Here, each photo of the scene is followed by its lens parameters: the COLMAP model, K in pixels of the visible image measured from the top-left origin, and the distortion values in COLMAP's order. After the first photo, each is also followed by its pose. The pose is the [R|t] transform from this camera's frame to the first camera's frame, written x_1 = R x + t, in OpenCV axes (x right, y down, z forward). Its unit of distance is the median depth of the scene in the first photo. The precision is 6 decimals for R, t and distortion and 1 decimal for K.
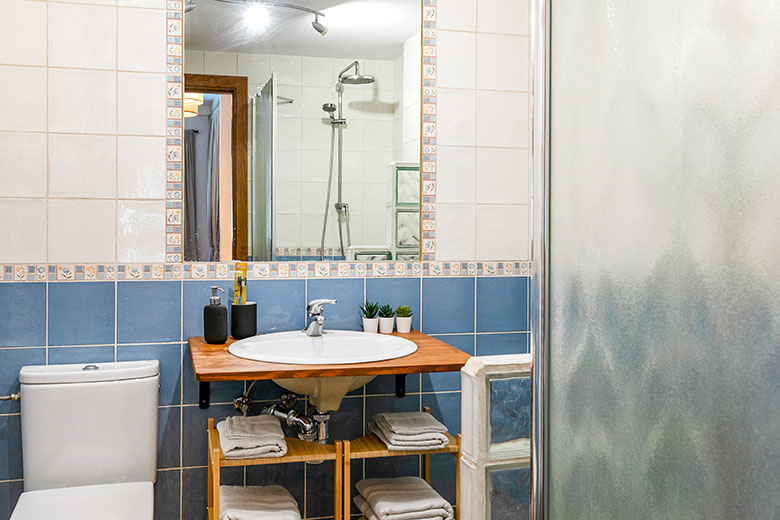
lens RADIAL K [[737.5, 0, 390.0], [0, 737.5, 260.0], [0, 0, 1]] dist [0.009925, 0.002826]
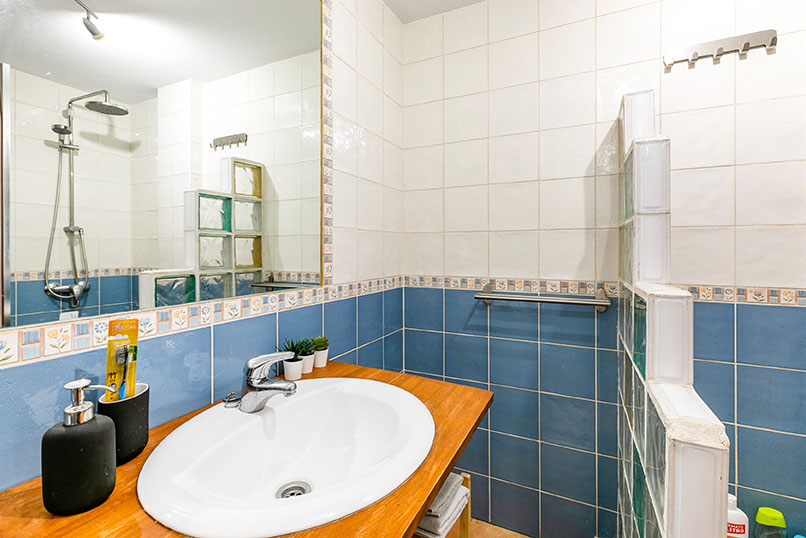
lens RADIAL K [[355.9, 0, 405.9], [0, 355.9, 257.8], [0, 0, 1]] dist [0.000492, 0.000158]
pose [[0.671313, -0.018849, 0.740934, -0.223820], [0.034752, 0.999378, -0.006064, -0.028146], [-0.740358, 0.029820, 0.671551, 0.592507]]
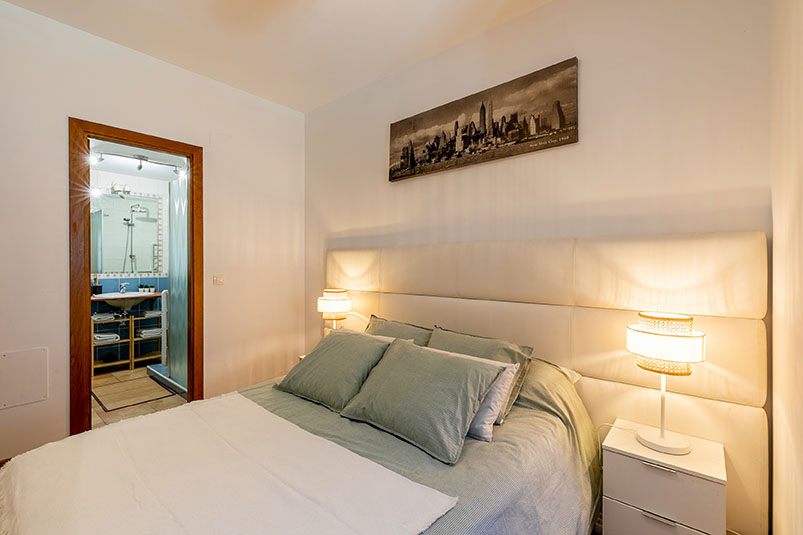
lens RADIAL K [[362.1, 0, 398.6], [0, 362.1, 268.4], [0, 0, 1]] dist [0.000616, 0.000004]
pose [[0.845588, -0.006901, 0.533792, 0.089496], [0.023642, 0.999419, -0.024531, 0.050554], [-0.533313, 0.033363, 0.845260, -1.139857]]
